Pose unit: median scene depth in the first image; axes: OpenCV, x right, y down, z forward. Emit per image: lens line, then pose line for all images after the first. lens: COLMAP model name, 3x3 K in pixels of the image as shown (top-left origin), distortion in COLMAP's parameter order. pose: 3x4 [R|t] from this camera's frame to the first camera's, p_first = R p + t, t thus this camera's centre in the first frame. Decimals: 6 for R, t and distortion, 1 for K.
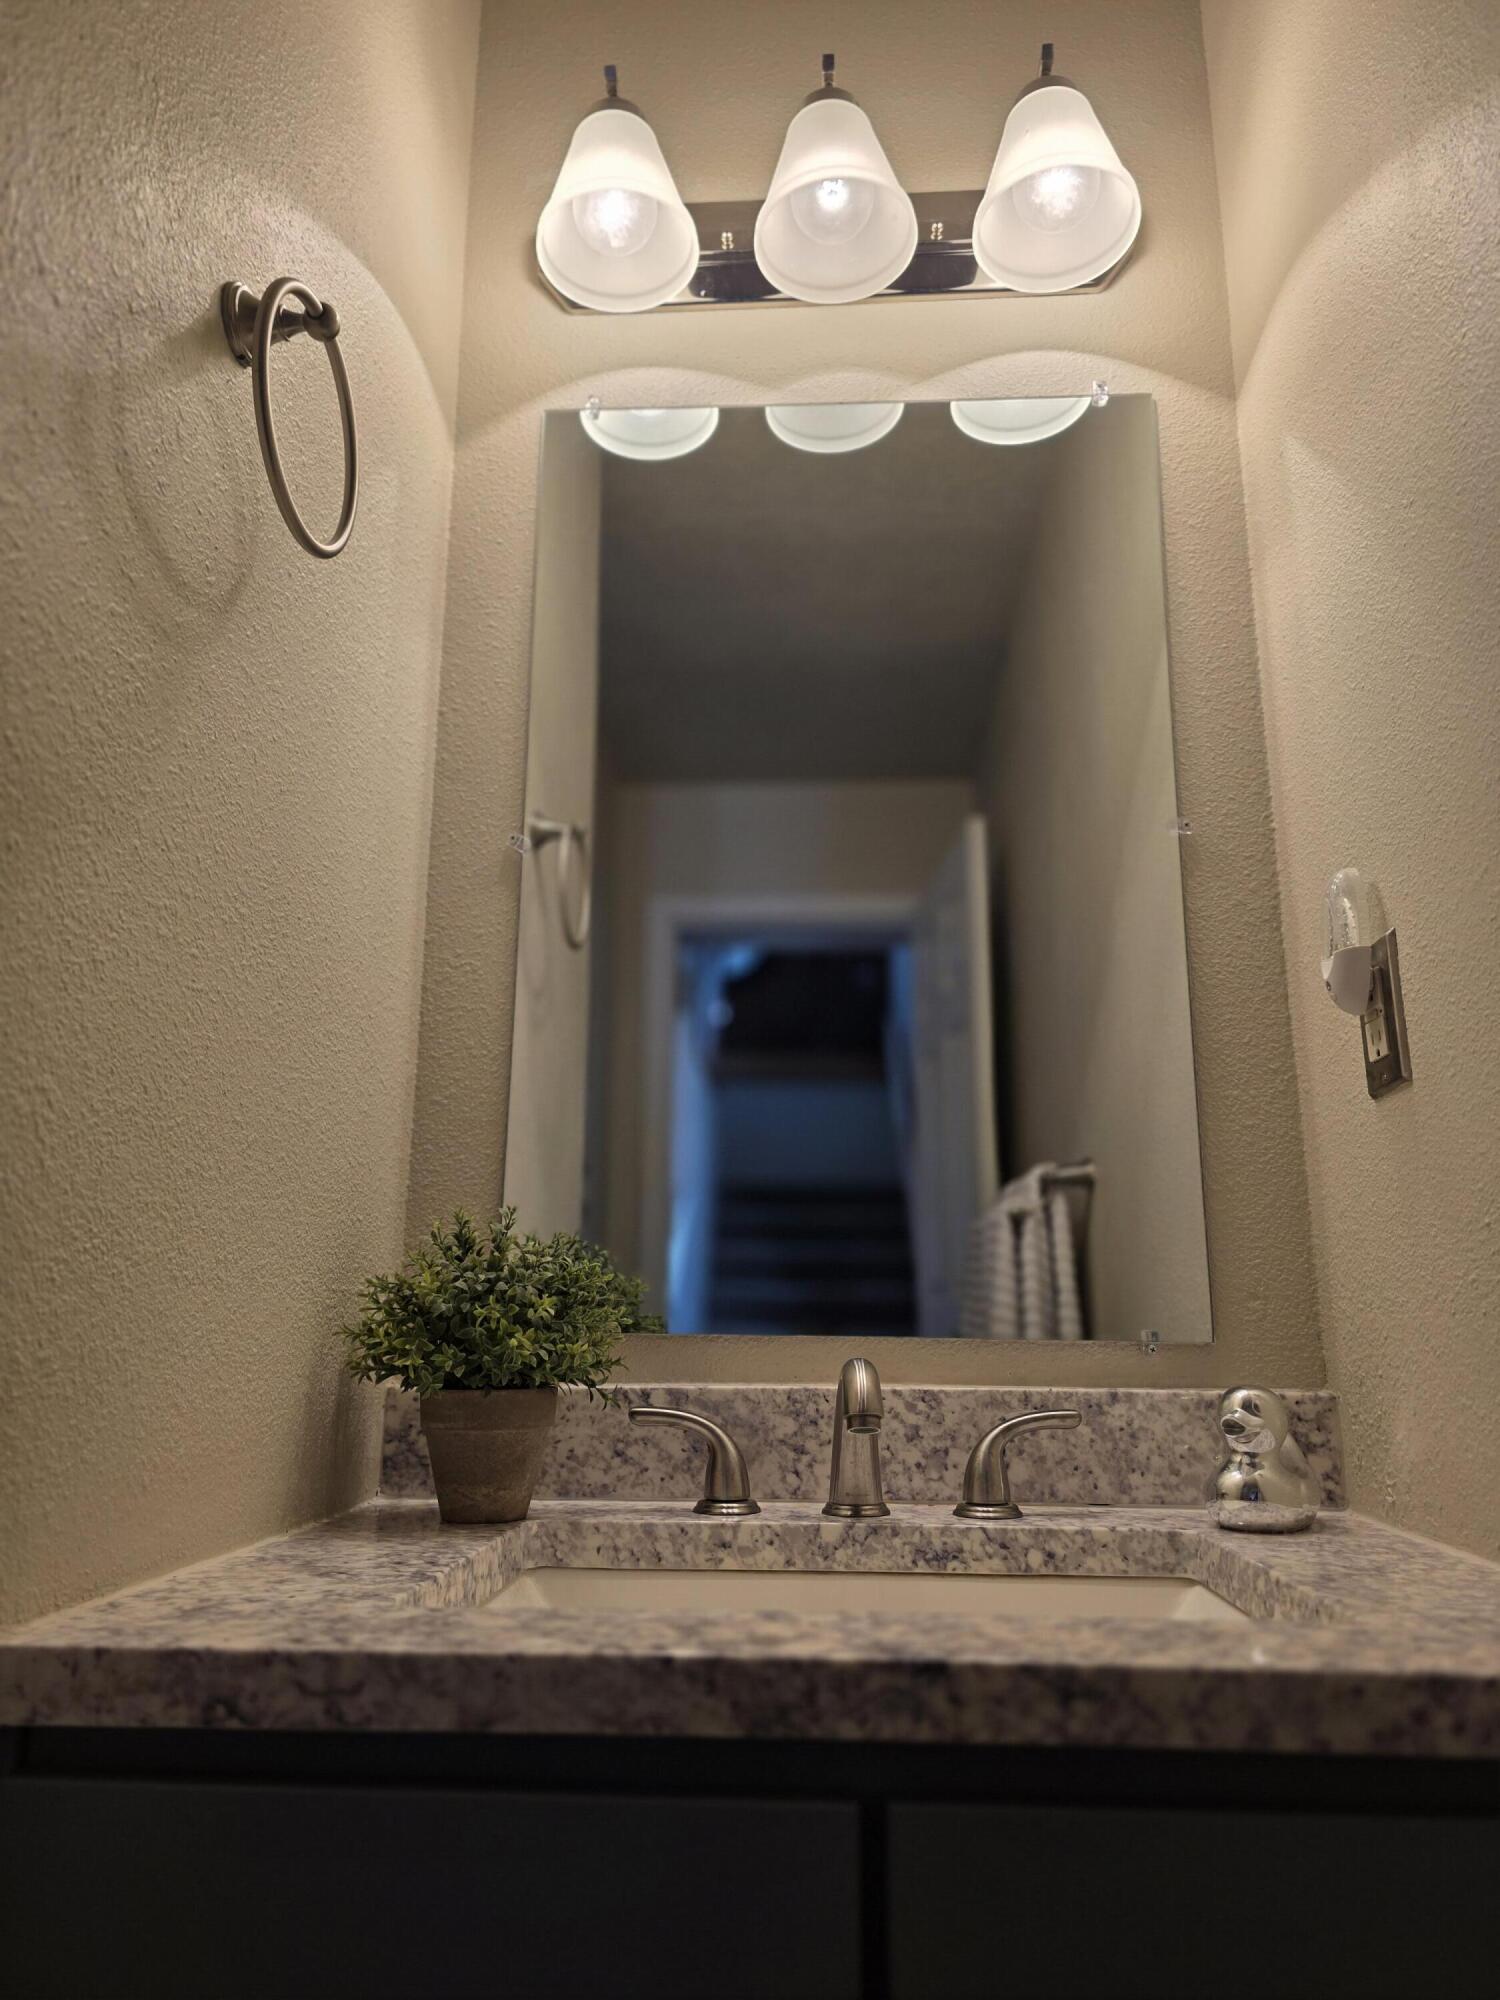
lens RADIAL K [[1322.0, 0, 756.7], [0, 1322.0, 984.3], [0, 0, 1]] dist [0.064318, -0.054623]
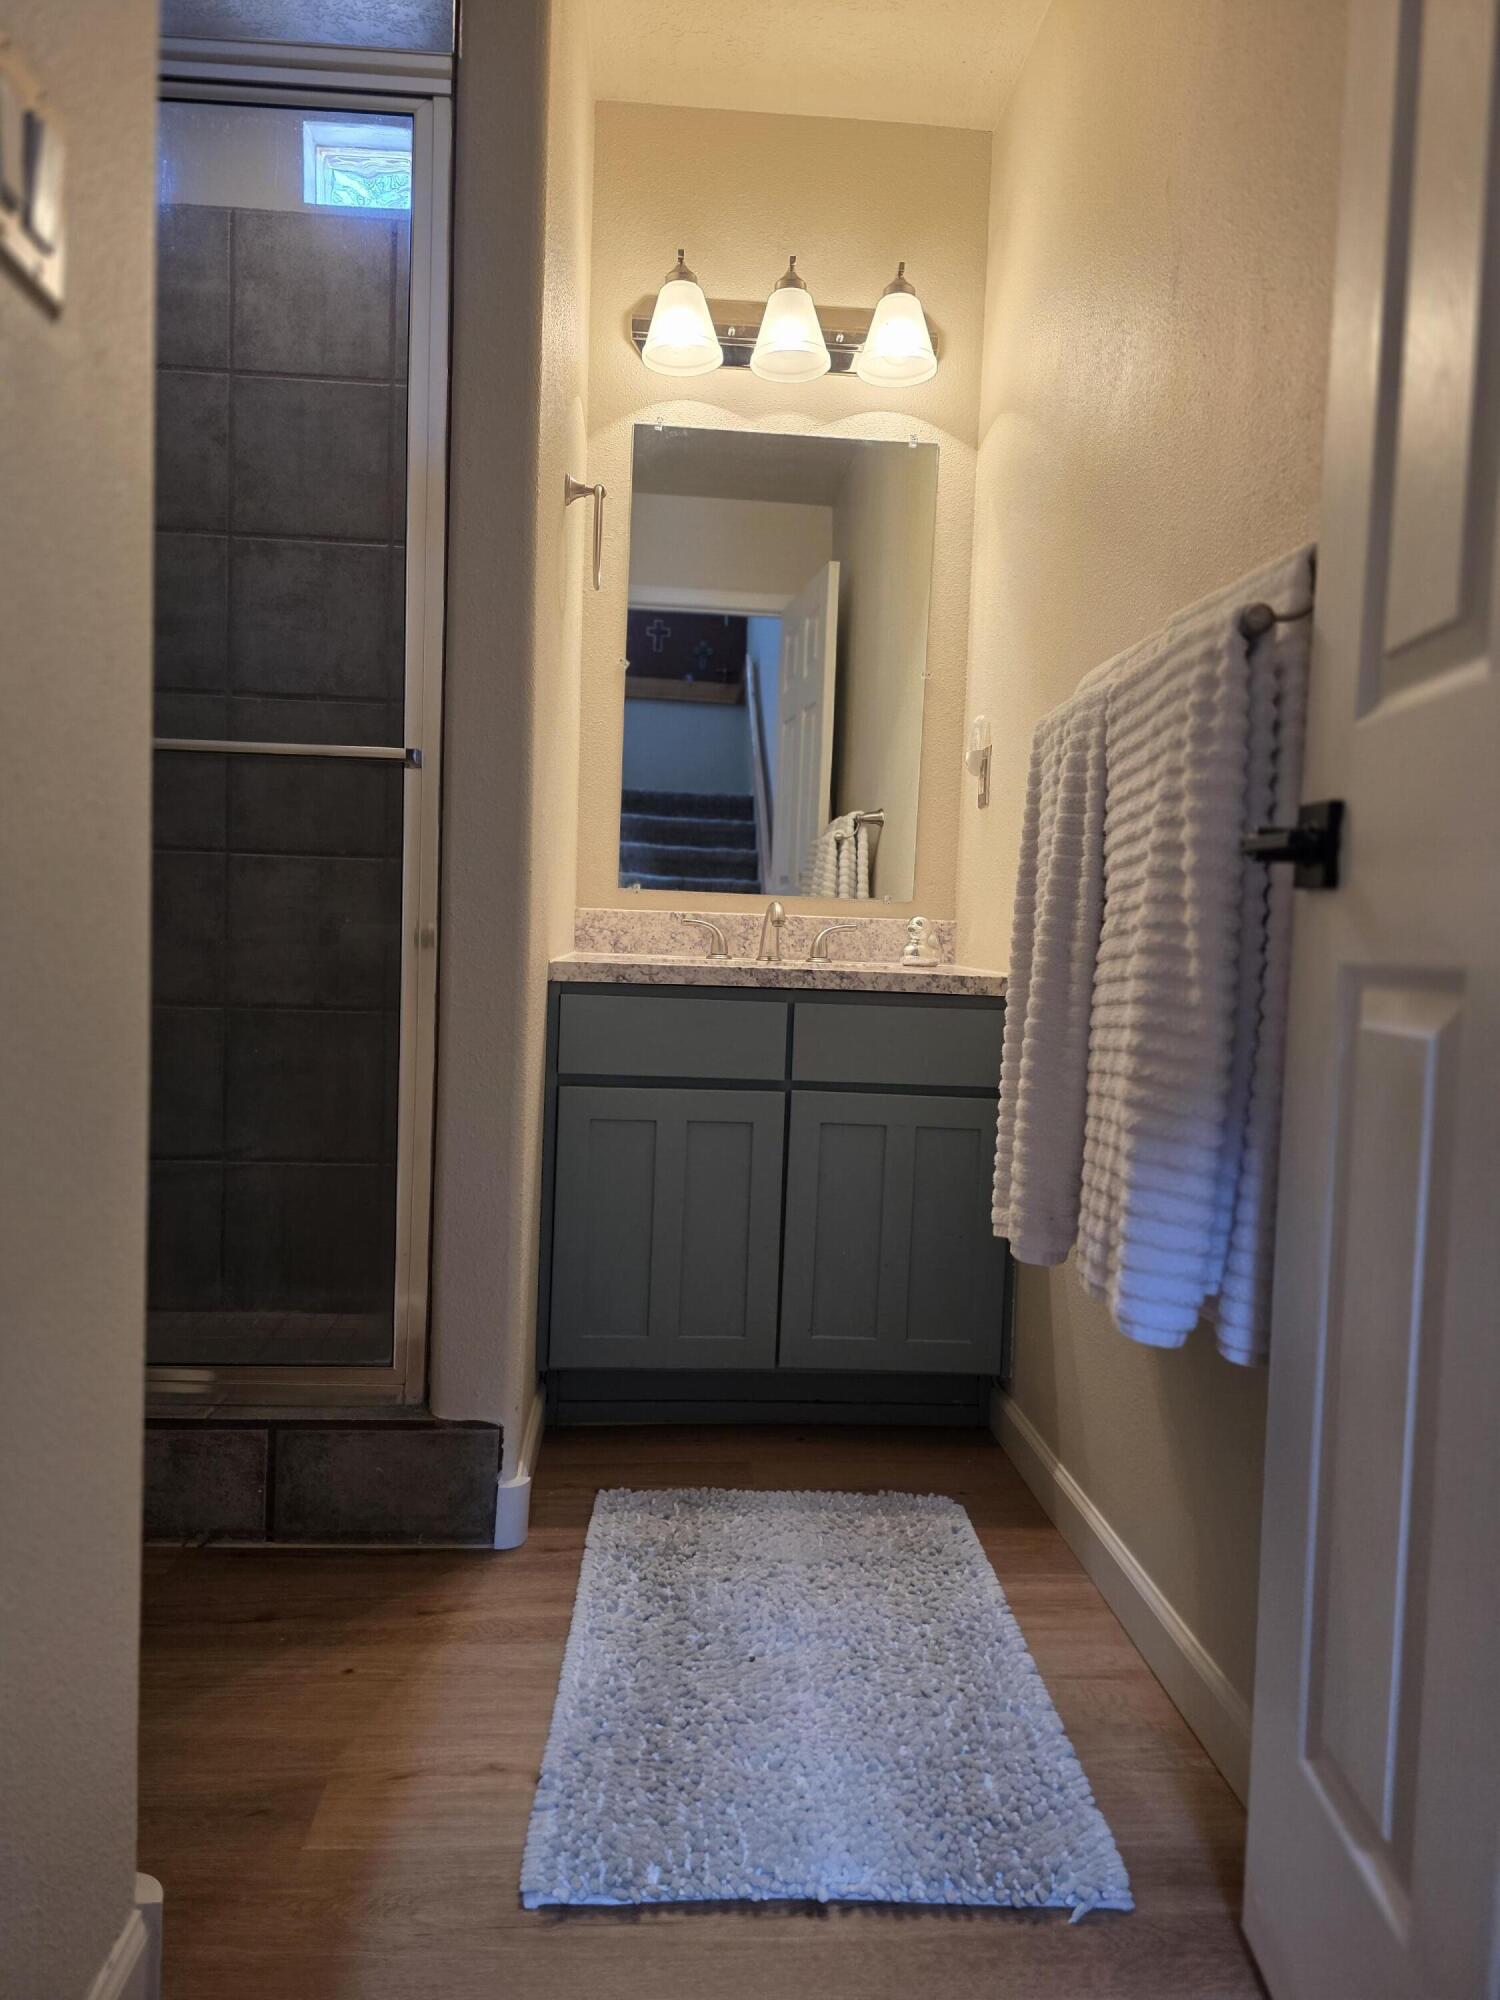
lens RADIAL K [[1322.0, 0, 756.7], [0, 1322.0, 984.3], [0, 0, 1]] dist [0.064318, -0.054623]
pose [[0.990681, 0.023958, 0.134080, -0.275481], [-0.063187, 0.952908, 0.296604, -0.300421], [-0.120660, -0.302312, 0.945541, -1.356666]]
